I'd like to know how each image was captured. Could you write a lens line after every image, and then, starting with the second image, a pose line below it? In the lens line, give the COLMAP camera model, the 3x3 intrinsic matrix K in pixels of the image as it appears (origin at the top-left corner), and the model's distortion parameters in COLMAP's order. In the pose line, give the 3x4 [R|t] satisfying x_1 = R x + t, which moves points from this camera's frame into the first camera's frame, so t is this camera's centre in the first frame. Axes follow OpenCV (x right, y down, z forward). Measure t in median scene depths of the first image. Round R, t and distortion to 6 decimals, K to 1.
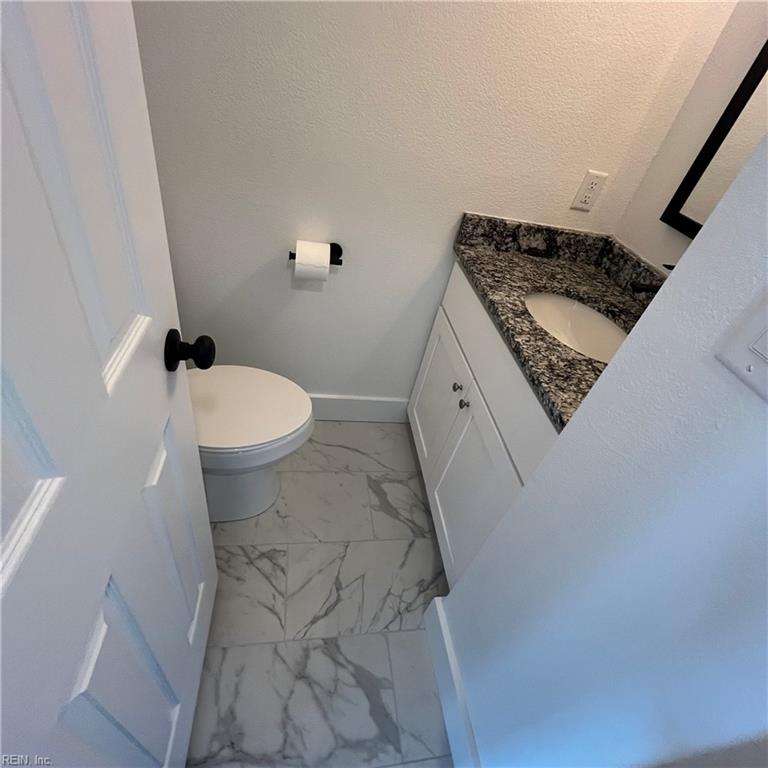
lens RADIAL K [[415.9, 0, 386.9], [0, 415.9, 379.7], [0, 0, 1]] dist [-0.001262, 0.000774]
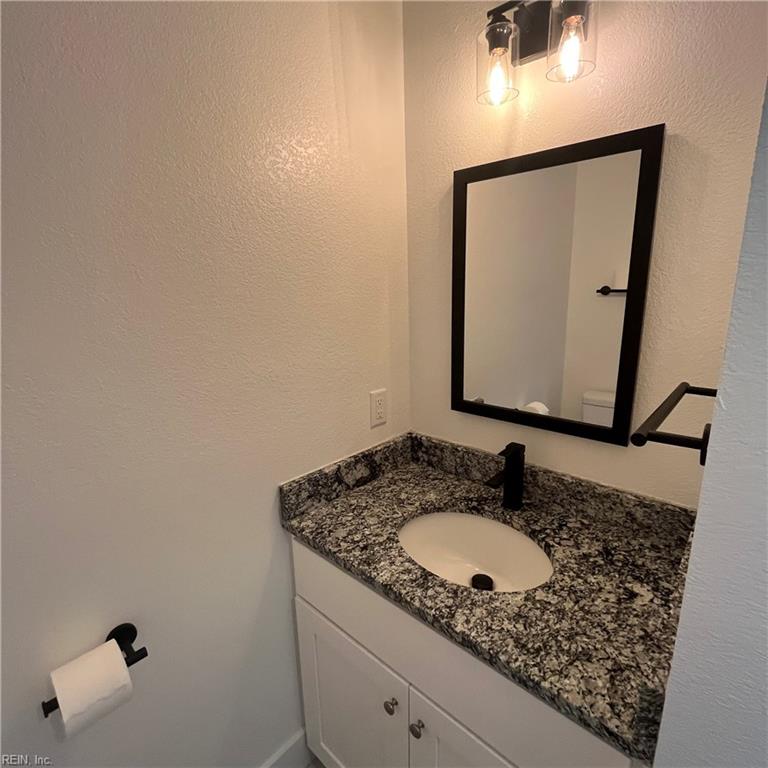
lens RADIAL K [[415.9, 0, 386.9], [0, 415.9, 379.7], [0, 0, 1]] dist [-0.001262, 0.000774]
pose [[0.752465, -0.340579, 0.563741, -0.047604], [0.539524, 0.809665, -0.230990, -0.265977], [-0.377770, 0.477964, 0.792994, 0.156635]]
